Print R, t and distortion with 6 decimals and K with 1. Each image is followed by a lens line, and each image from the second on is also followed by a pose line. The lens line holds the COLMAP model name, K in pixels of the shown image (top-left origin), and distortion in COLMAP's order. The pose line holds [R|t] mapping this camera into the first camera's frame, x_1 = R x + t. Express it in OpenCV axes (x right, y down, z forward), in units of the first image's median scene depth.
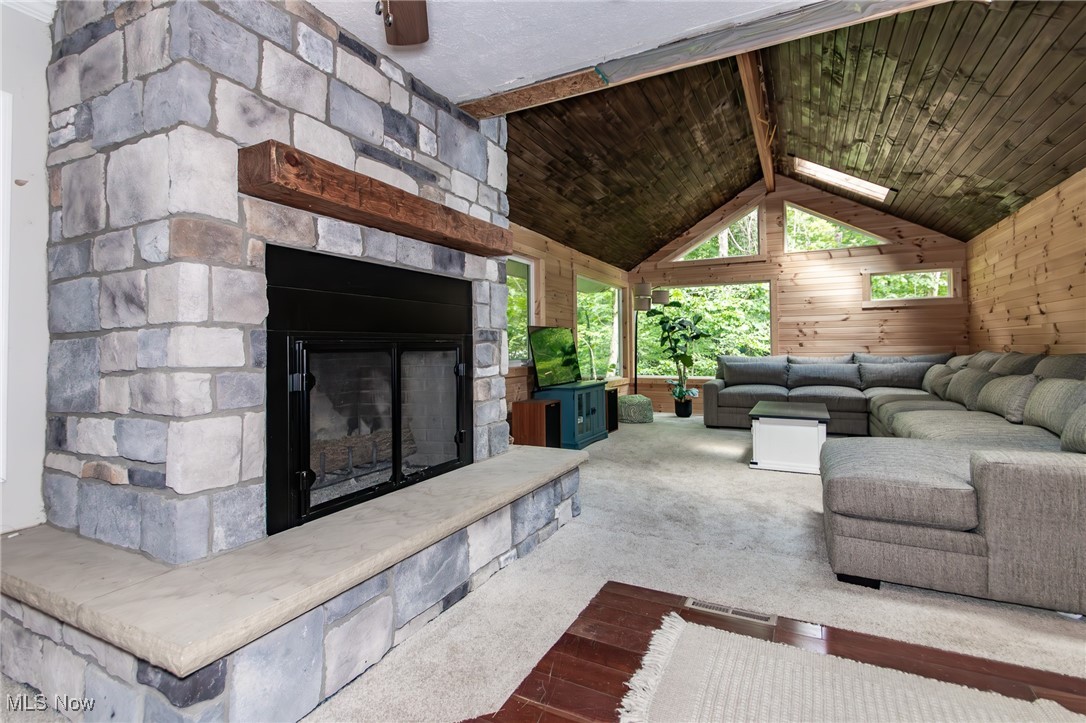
lens RADIAL K [[519.3, 0, 543.6], [0, 519.3, 354.4], [0, 0, 1]] dist [0.000602, -0.001456]
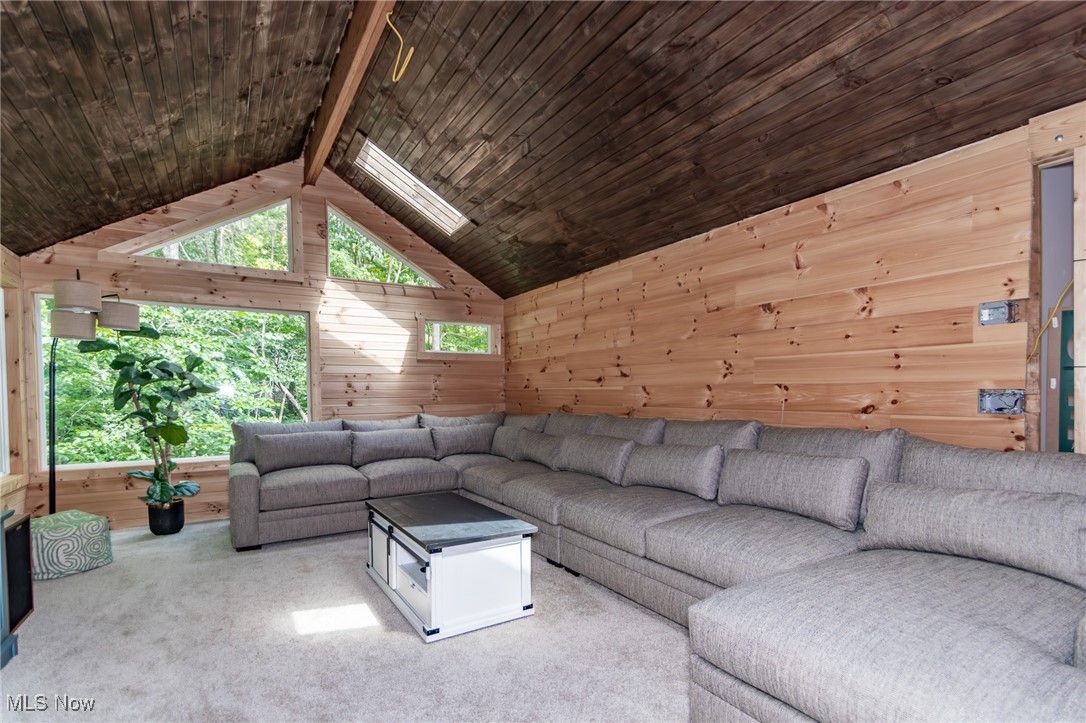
lens RADIAL K [[519.3, 0, 533.5], [0, 519.3, 408.0], [0, 0, 1]] dist [0.000602, -0.001456]
pose [[0.523511, -0.021089, 0.851758, -0.002130], [0.012879, 0.999775, 0.016838, -0.022919], [-0.851921, 0.002155, 0.523665, 0.402770]]
